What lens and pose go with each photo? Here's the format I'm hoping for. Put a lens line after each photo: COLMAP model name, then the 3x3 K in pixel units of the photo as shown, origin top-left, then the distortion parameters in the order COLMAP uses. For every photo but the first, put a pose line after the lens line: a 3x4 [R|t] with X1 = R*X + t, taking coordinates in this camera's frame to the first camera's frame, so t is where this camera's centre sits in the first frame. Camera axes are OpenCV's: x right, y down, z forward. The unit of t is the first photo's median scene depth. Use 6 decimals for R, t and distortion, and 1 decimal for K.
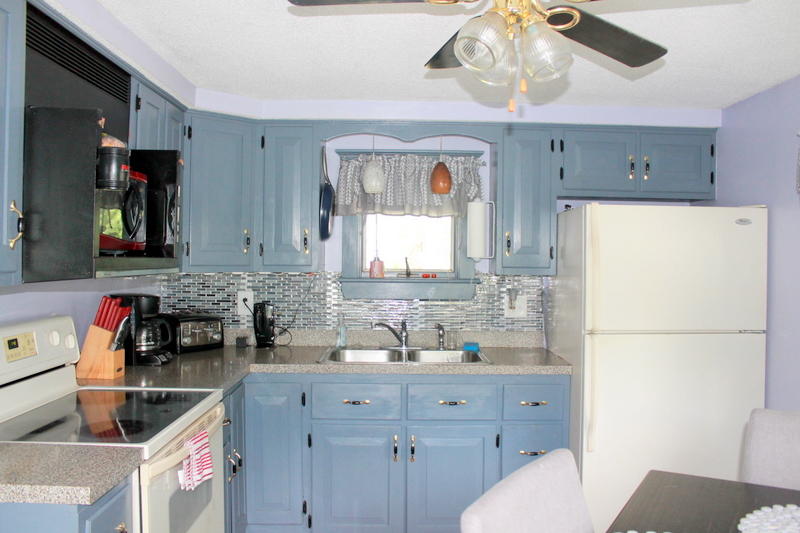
lens RADIAL K [[637.8, 0, 411.3], [0, 637.8, 268.5], [0, 0, 1]] dist [-0.147331, 0.007099]
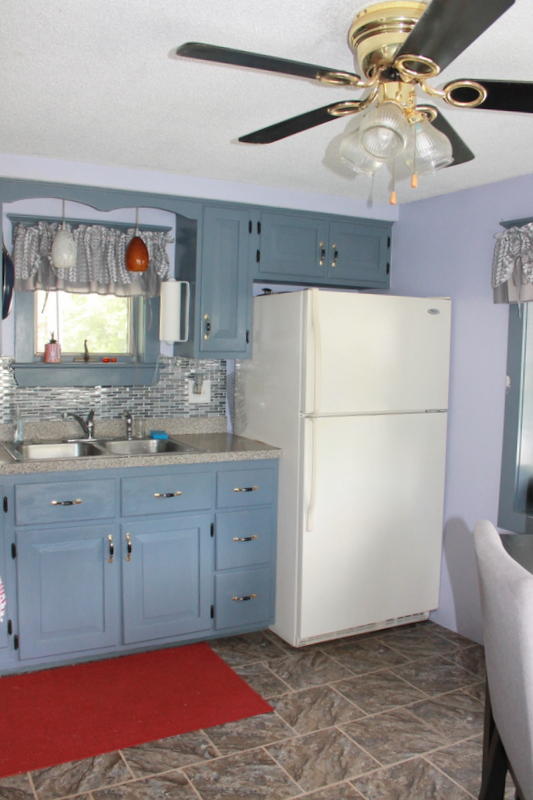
lens RADIAL K [[676.0, 0, 266.5], [0, 676.0, 400.0], [0, 0, 1]] dist [-0.184147, 0.121678]
pose [[0.896818, -0.027301, 0.441557, -0.208784], [-0.005541, 0.997323, 0.072917, -0.002827], [-0.442365, -0.067840, 0.894265, 0.039837]]
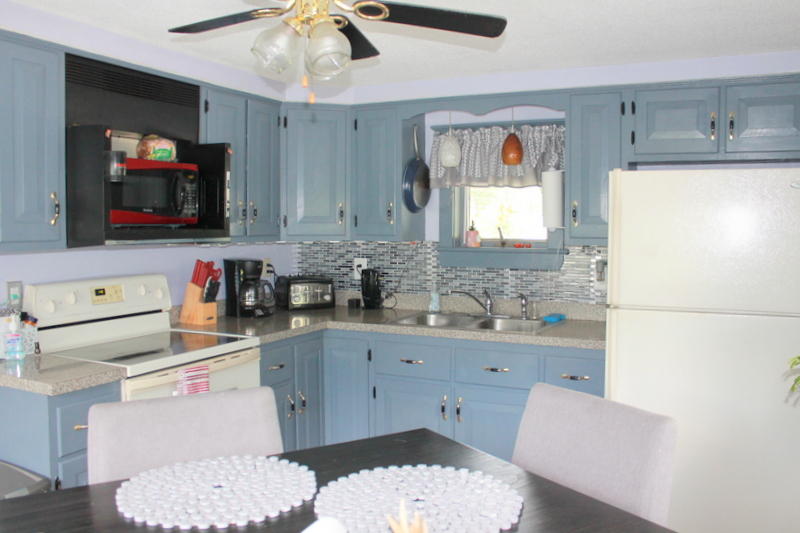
lens RADIAL K [[676.0, 0, 400.0], [0, 676.0, 266.5], [0, 0, 1]] dist [-0.184147, 0.121678]
pose [[0.890130, 0.022136, -0.455169, 0.361863], [-0.001987, 0.998999, 0.044698, -0.002961], [0.455703, -0.038883, 0.889282, -0.030891]]
